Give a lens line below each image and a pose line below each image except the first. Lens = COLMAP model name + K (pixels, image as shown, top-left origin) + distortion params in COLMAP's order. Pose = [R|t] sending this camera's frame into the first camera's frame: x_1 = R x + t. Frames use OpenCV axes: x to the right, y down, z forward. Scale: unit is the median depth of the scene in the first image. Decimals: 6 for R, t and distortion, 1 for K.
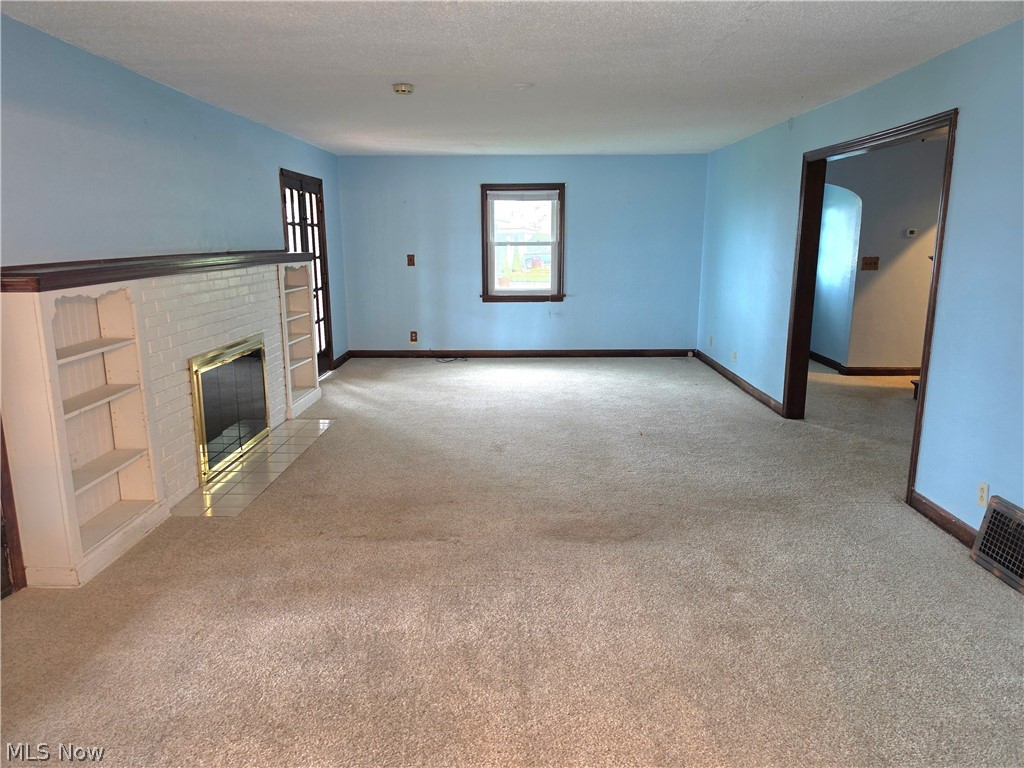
lens RADIAL K [[700.5, 0, 506.0], [0, 700.5, 383.6], [0, 0, 1]] dist [0.093082, -0.124708]
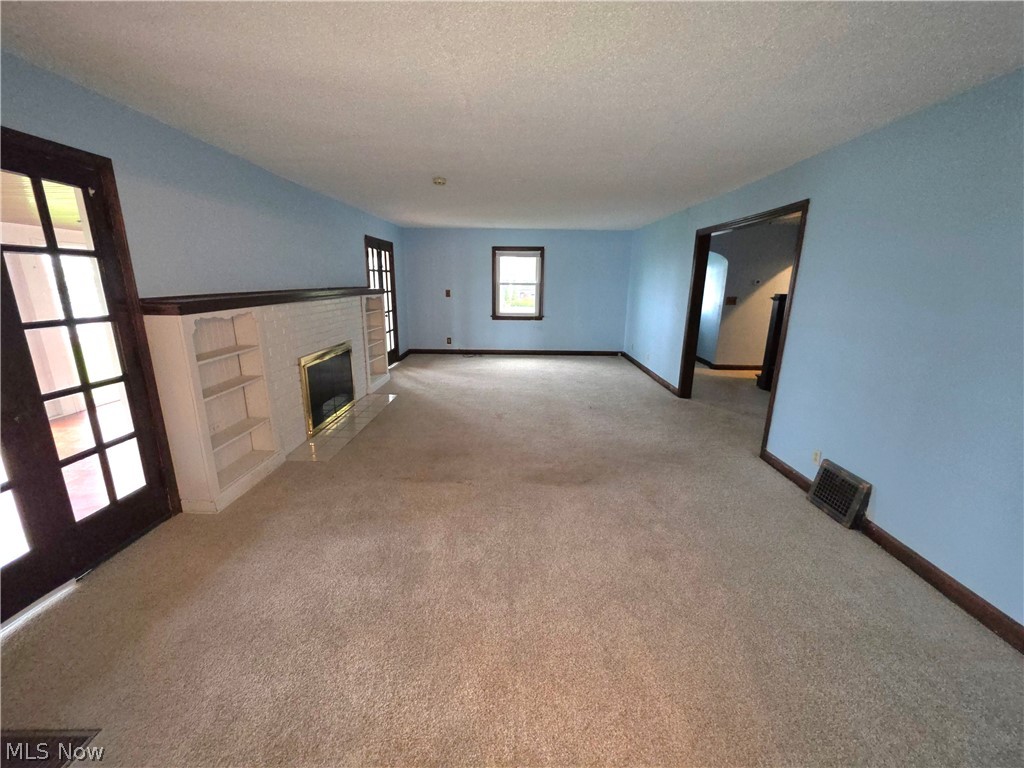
lens RADIAL K [[410.6, 0, 508.3], [0, 410.6, 383.1], [0, 0, 1]] dist [-0.003644, -0.000233]
pose [[0.999895, 0.014176, 0.002985, 0.006516], [-0.014288, 0.999032, 0.041613, -0.026496], [-0.002393, -0.041651, 0.999129, 0.120011]]
